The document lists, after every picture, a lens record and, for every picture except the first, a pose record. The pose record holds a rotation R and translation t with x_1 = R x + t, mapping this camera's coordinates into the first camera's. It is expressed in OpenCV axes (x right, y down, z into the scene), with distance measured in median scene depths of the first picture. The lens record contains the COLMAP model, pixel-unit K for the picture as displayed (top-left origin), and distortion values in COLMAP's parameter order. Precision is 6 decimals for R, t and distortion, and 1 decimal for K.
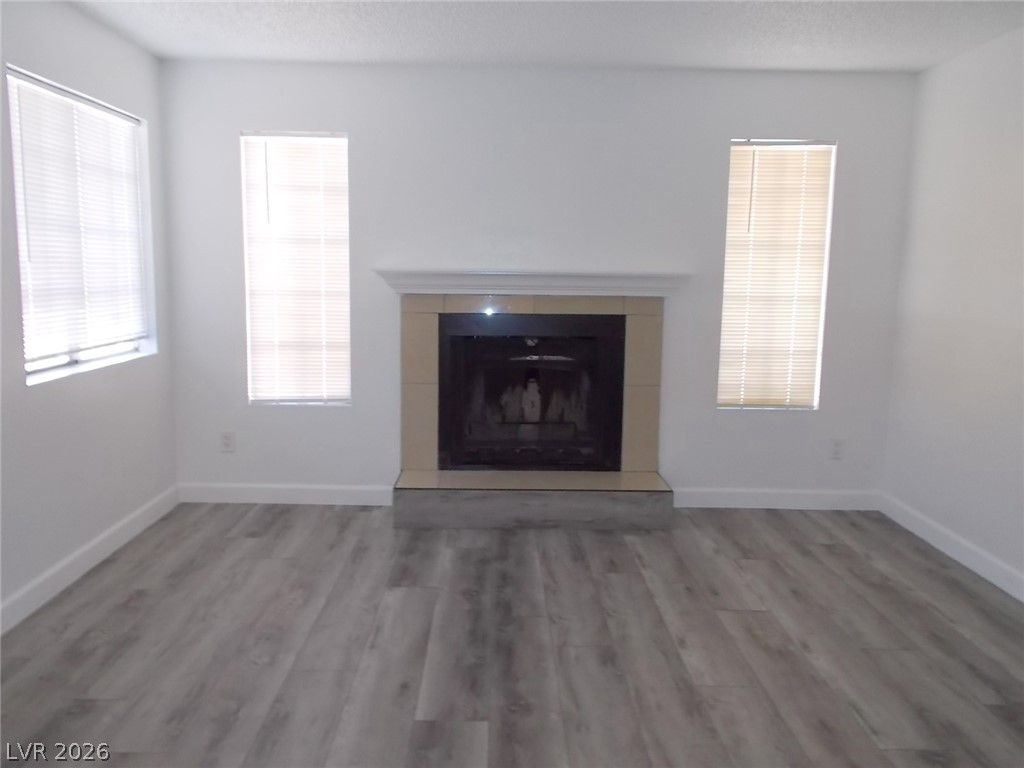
lens RADIAL K [[797.4, 0, 512.0], [0, 797.4, 384.0], [0, 0, 1]] dist [0.012094, 0.008936]
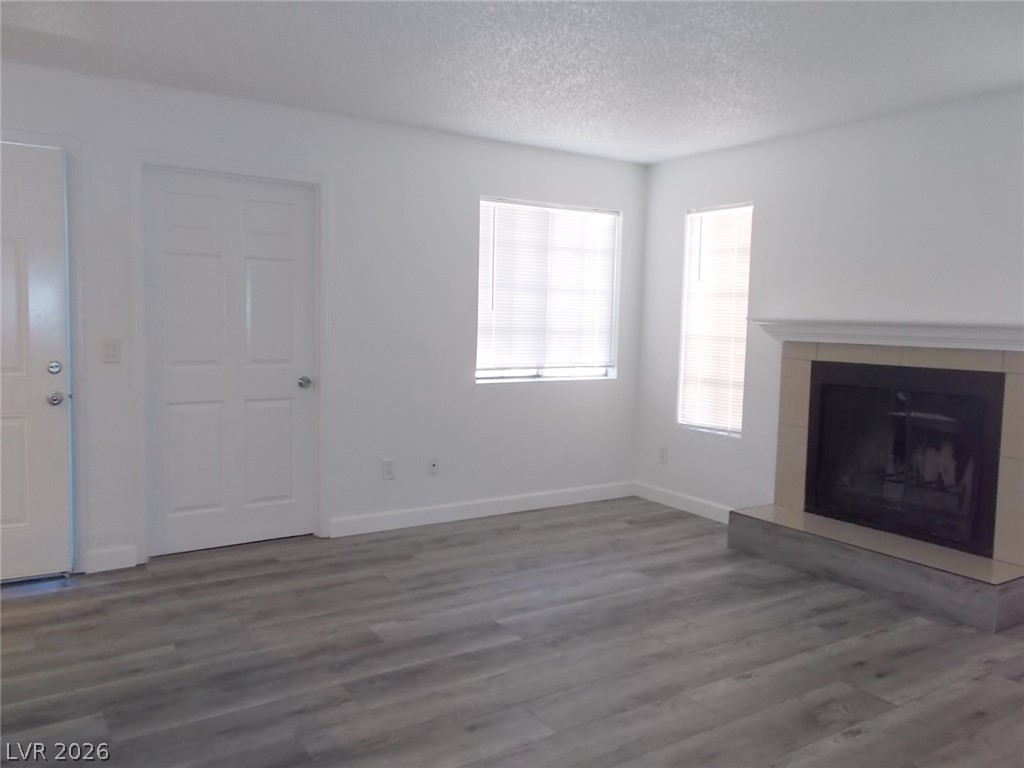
lens RADIAL K [[797.4, 0, 512.0], [0, 797.4, 384.0], [0, 0, 1]] dist [0.012094, 0.008936]
pose [[0.546996, 0.072665, -0.833975, 0.595421], [-0.136847, 0.990586, -0.003446, -0.000578], [0.825874, 0.116012, 0.551791, 0.103816]]
